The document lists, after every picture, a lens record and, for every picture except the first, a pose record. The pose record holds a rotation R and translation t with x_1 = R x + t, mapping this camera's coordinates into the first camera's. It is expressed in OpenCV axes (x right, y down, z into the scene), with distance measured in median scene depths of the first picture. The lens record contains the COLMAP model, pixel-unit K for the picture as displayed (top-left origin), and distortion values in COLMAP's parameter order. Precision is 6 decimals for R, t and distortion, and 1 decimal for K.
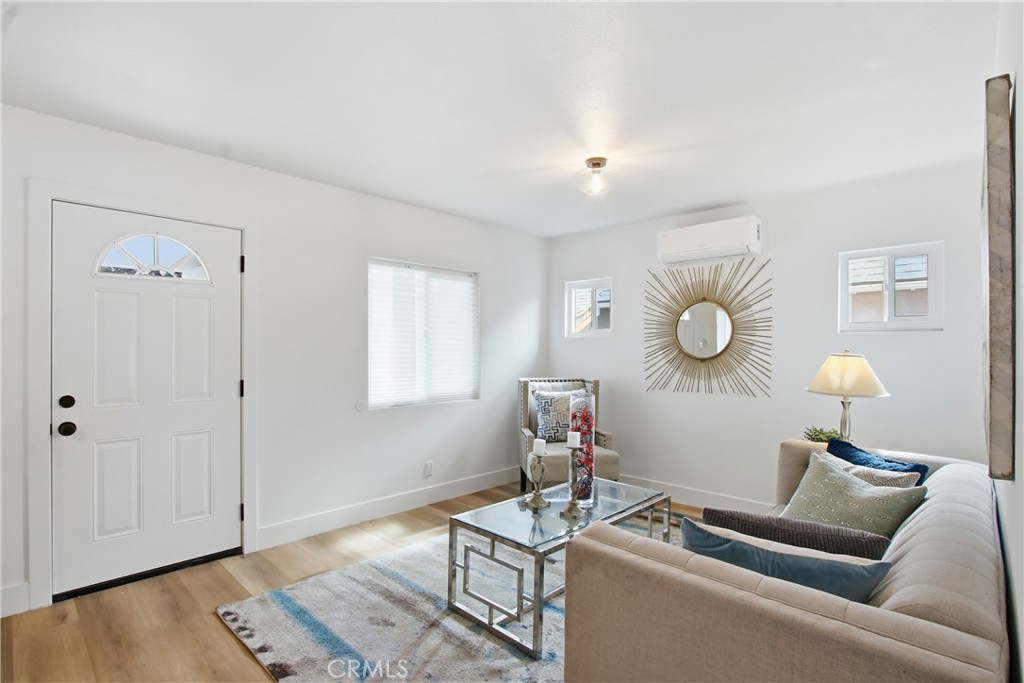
lens RADIAL K [[485.6, 0, 492.6], [0, 485.6, 340.9], [0, 0, 1]] dist [-0.047723, -0.000024]
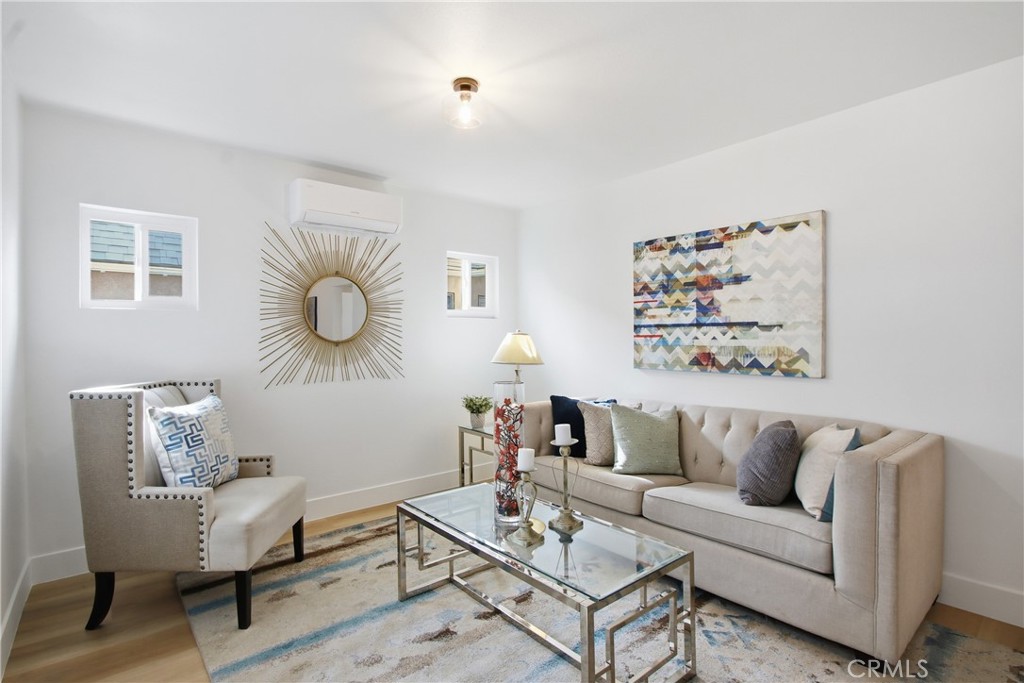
lens RADIAL K [[485.6, 0, 492.6], [0, 485.6, 340.9], [0, 0, 1]] dist [-0.047723, -0.000024]
pose [[0.096175, -0.009344, 0.995321, -0.407564], [-0.009508, 0.999902, 0.010306, 0.023913], [-0.995319, -0.010454, 0.096077, 0.645291]]
